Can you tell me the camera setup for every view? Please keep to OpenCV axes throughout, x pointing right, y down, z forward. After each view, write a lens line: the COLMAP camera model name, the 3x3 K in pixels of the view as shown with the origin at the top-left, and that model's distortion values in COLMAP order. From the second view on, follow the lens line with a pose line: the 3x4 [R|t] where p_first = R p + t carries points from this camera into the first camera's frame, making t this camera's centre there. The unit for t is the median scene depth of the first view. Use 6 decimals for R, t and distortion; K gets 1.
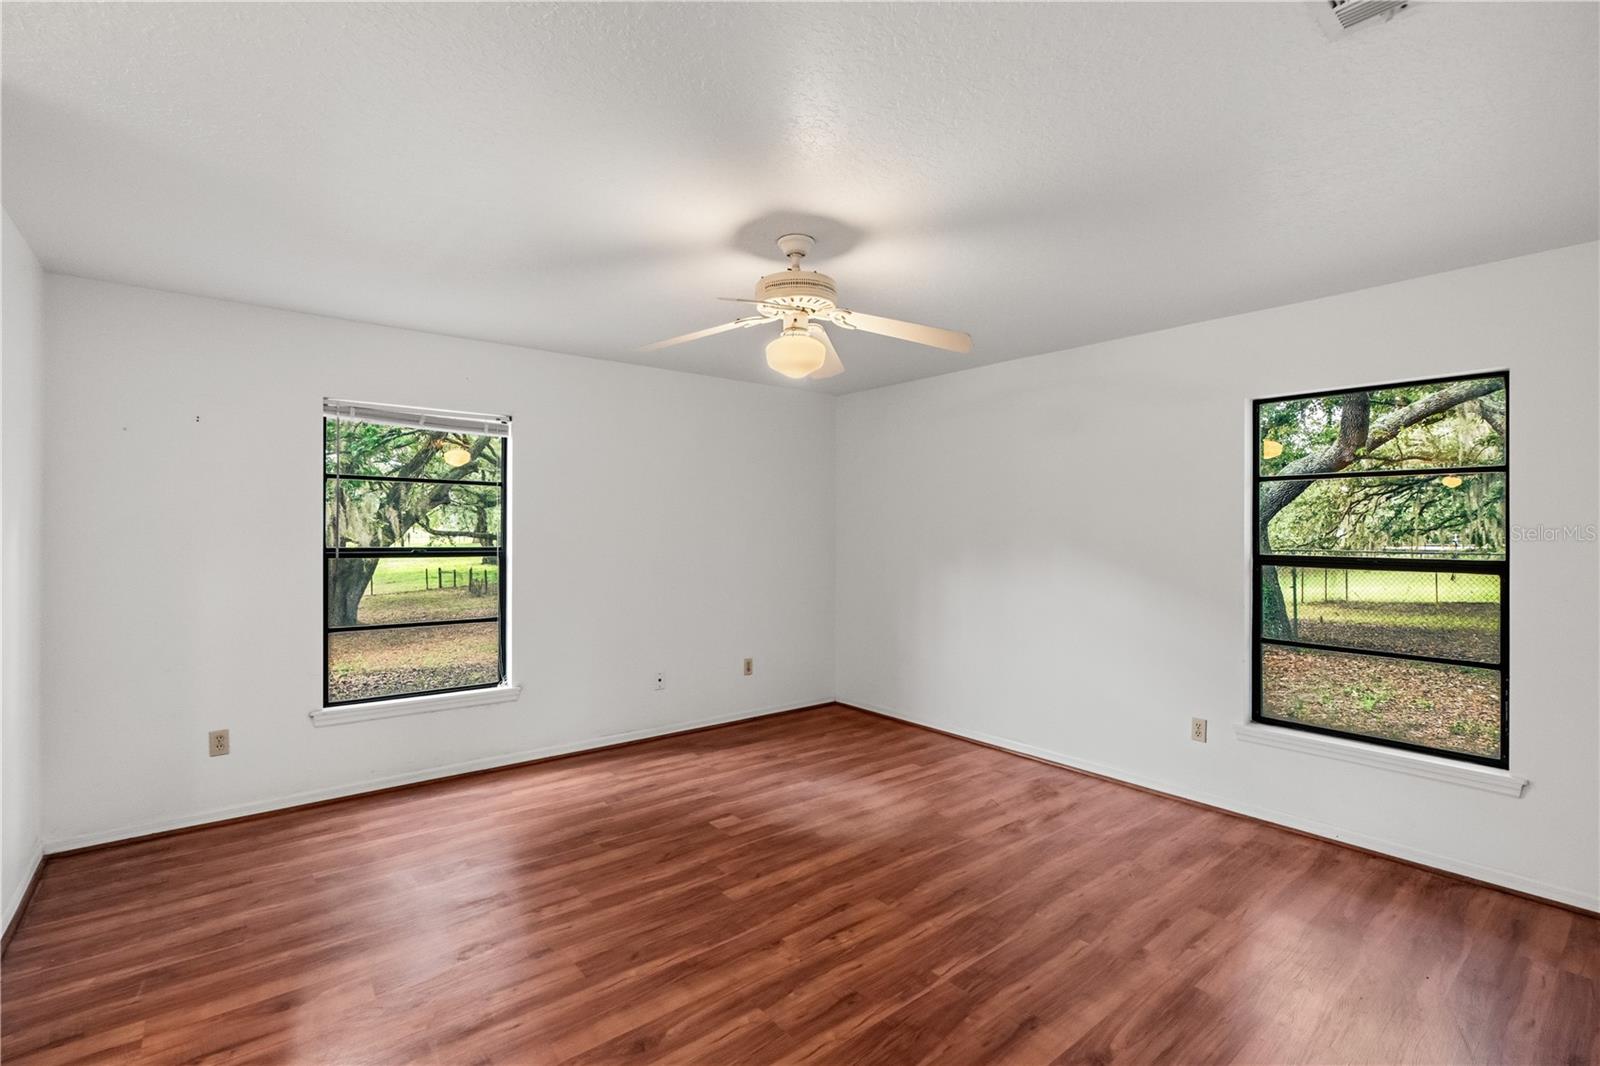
lens RADIAL K [[728.5, 0, 800.4], [0, 728.5, 533.5], [0, 0, 1]] dist [-0.009878, 0.002715]
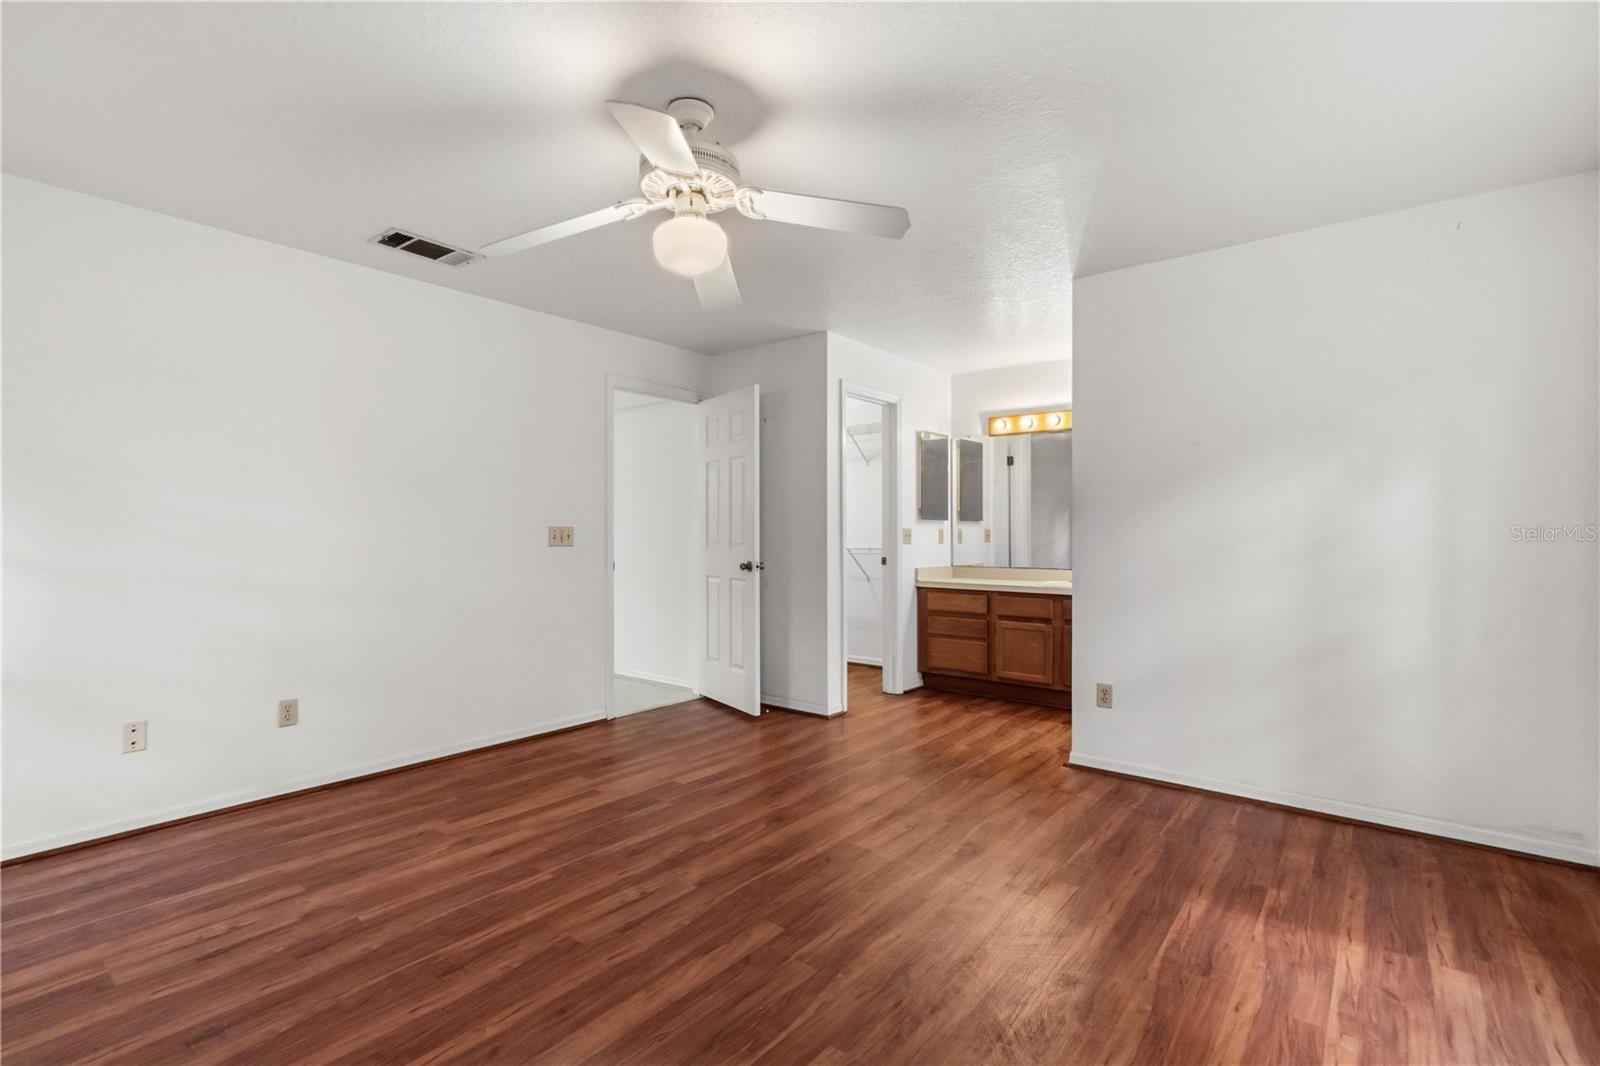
lens RADIAL K [[728.5, 0, 800.1], [0, 728.5, 532.3], [0, 0, 1]] dist [-0.009878, 0.002715]
pose [[-0.978933, -0.005076, -0.204119, 0.038312], [-0.004889, 0.999987, -0.001422, 0.073615], [0.204123, -0.000394, -0.978945, 1.858223]]
